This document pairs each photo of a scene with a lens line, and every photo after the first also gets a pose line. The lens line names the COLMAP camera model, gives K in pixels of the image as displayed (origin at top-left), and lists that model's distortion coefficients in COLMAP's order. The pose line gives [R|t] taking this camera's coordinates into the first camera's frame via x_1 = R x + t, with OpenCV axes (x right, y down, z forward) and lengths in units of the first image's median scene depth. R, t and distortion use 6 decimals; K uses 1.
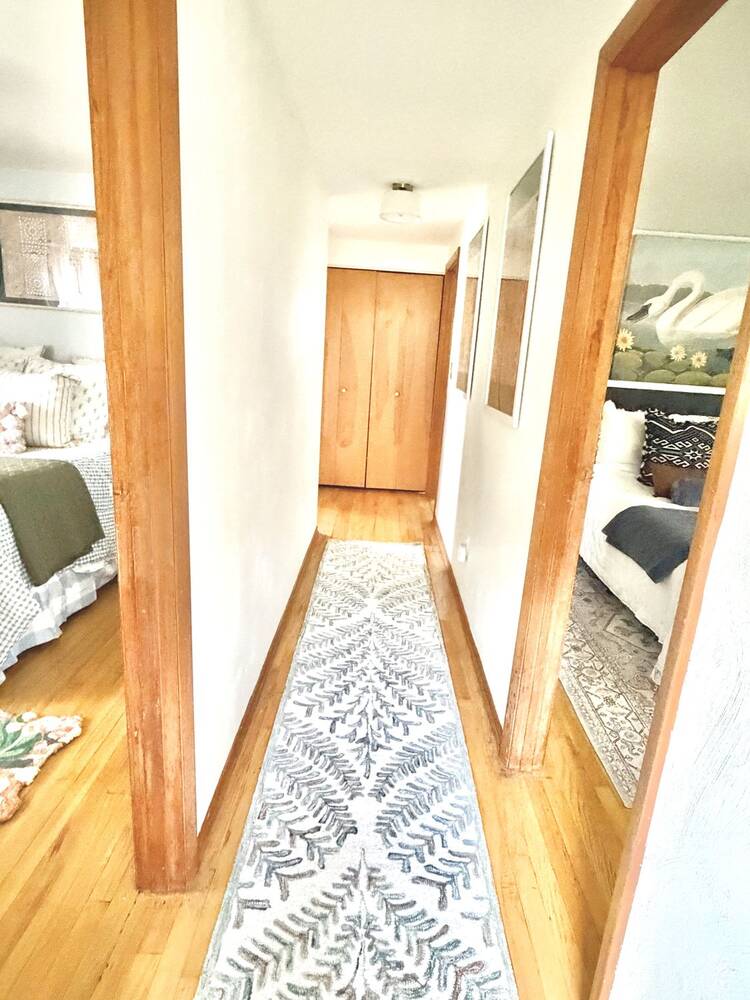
lens RADIAL K [[565.0, 0, 375.0], [0, 565.0, 500.0], [0, 0, 1]] dist [-0.001661, -0.000515]
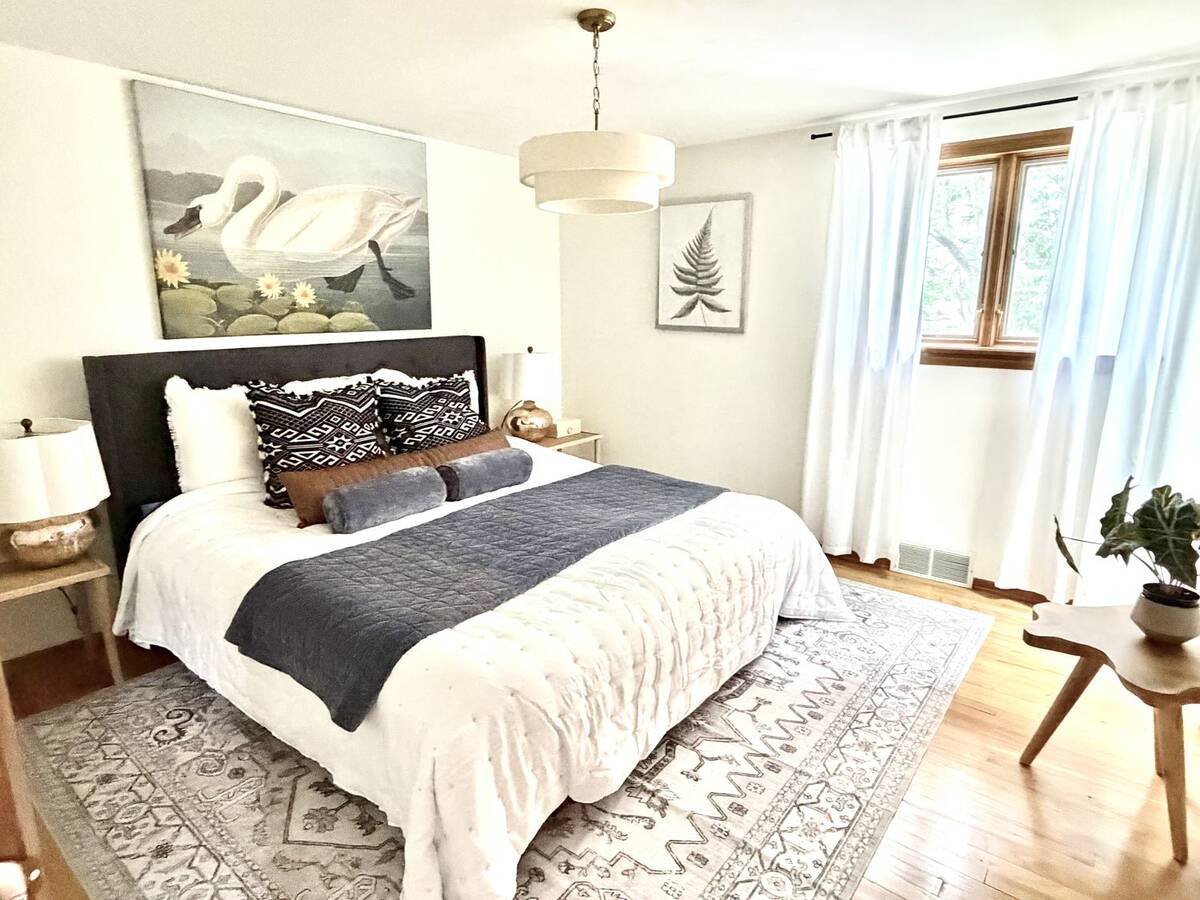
lens RADIAL K [[678.0, 0, 600.0], [0, 678.0, 450.0], [0, 0, 1]] dist [-0.001661, -0.000515]
pose [[0.608314, -0.232766, 0.758797, 0.153131], [0.243938, 0.964587, 0.100332, -0.074551], [-0.755280, 0.124066, 0.643553, 0.273744]]
